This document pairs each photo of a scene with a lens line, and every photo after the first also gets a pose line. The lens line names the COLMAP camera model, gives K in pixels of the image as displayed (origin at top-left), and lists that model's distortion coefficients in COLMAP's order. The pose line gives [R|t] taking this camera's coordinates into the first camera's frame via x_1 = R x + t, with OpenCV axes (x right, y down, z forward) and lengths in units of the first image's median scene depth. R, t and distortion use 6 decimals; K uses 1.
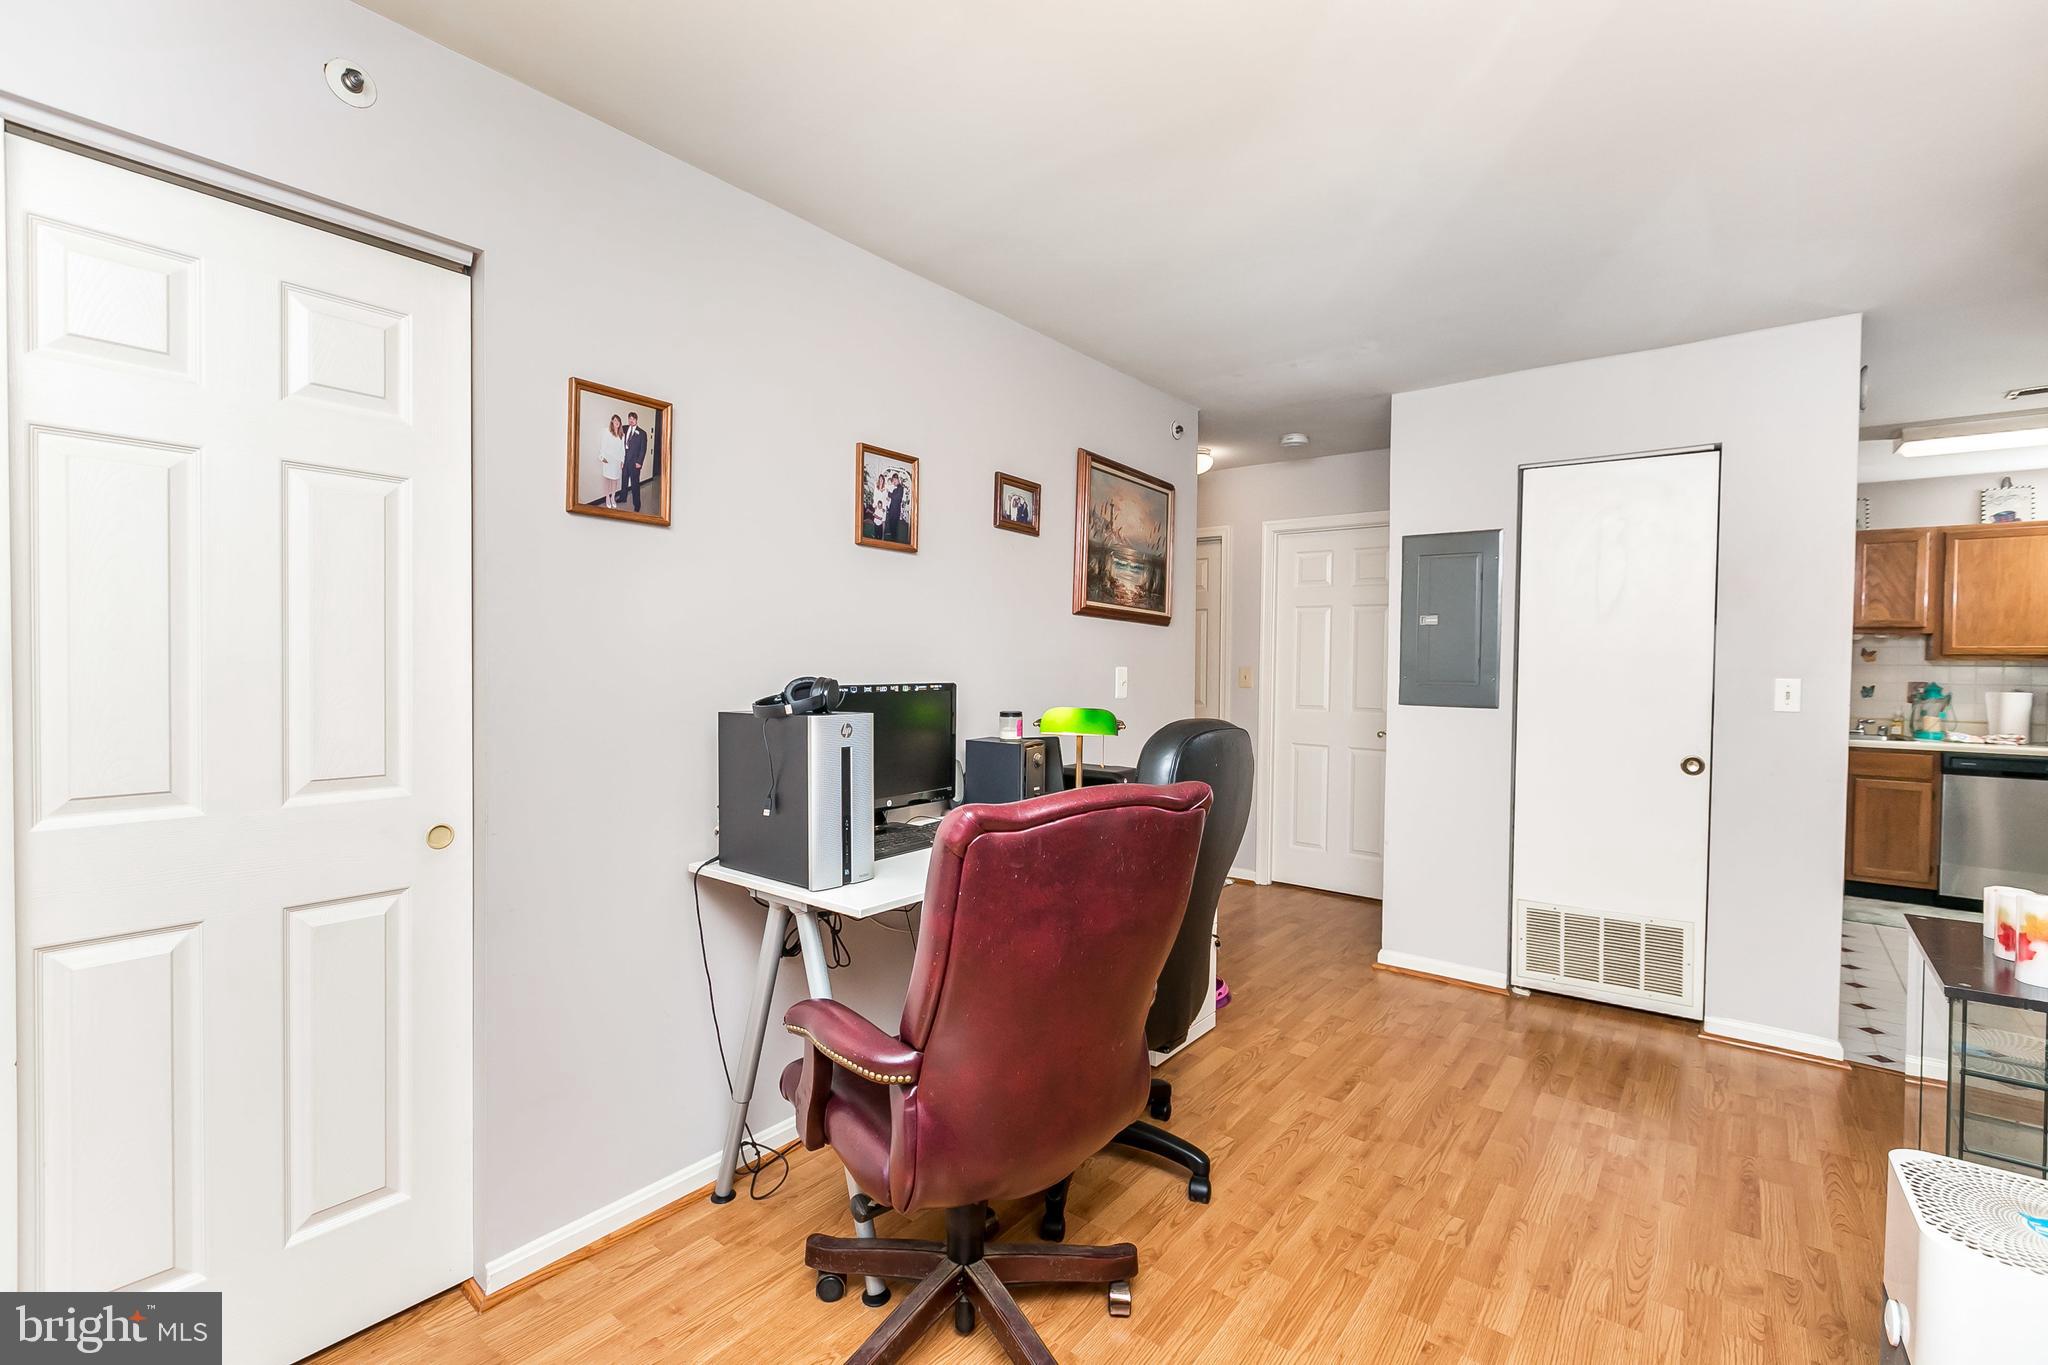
lens RADIAL K [[913.8, 0, 1027.7], [0, 913.8, 676.0], [0, 0, 1]] dist [0.001271, 0.000774]
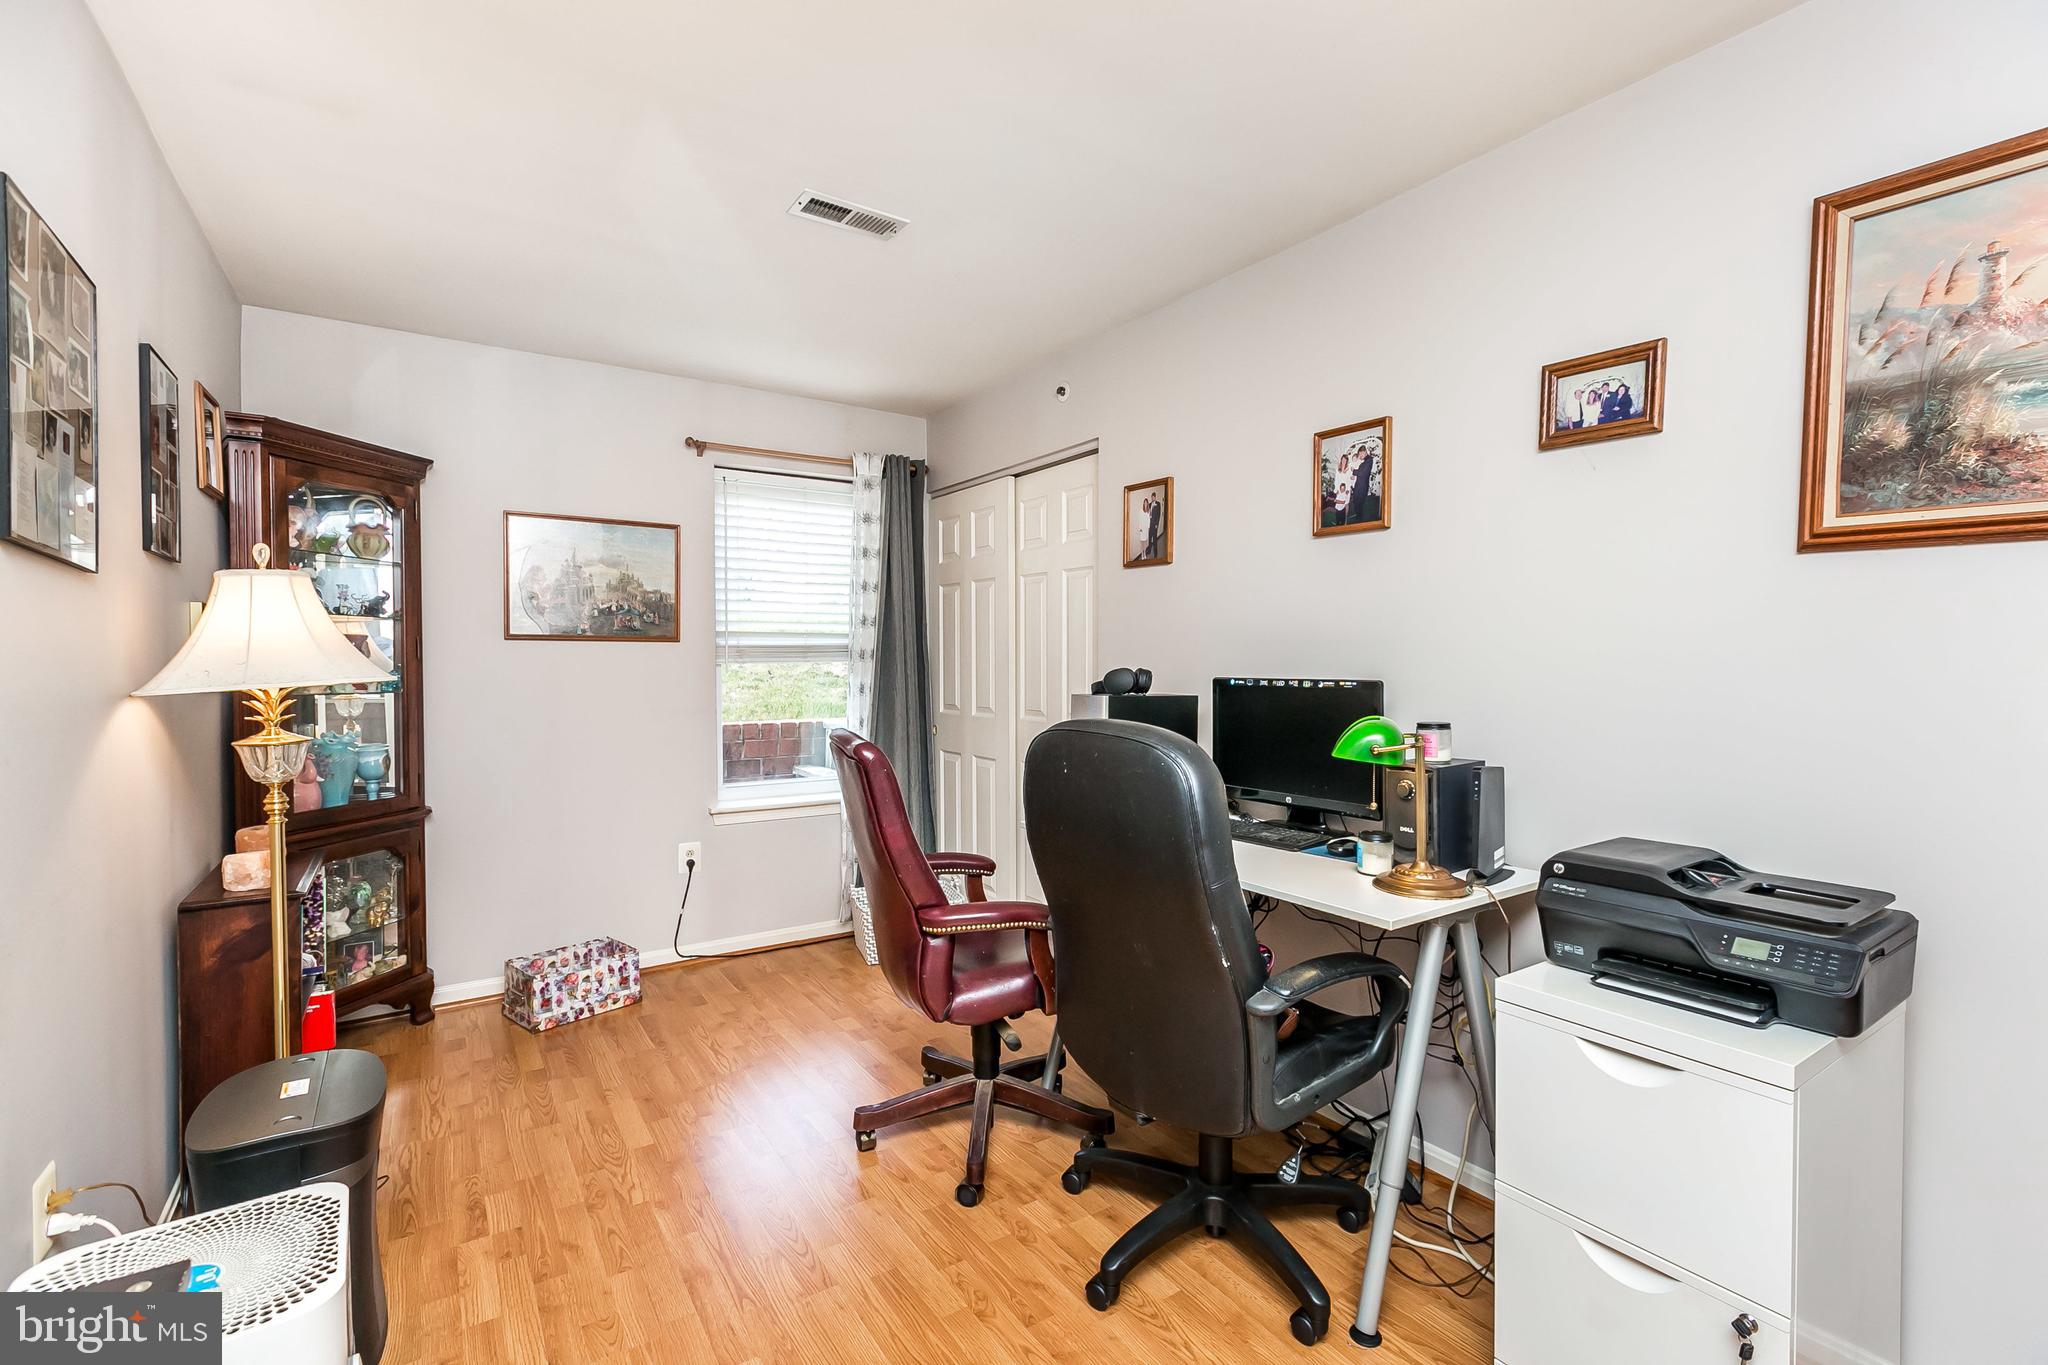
lens RADIAL K [[913.8, 0, 1027.7], [0, 913.8, 676.0], [0, 0, 1]] dist [0.001271, 0.000774]
pose [[-0.314946, 0.011276, -0.949043, 0.829204], [-0.013605, 0.999773, 0.016394, -0.005935], [0.949012, 0.018075, -0.314721, 0.993611]]
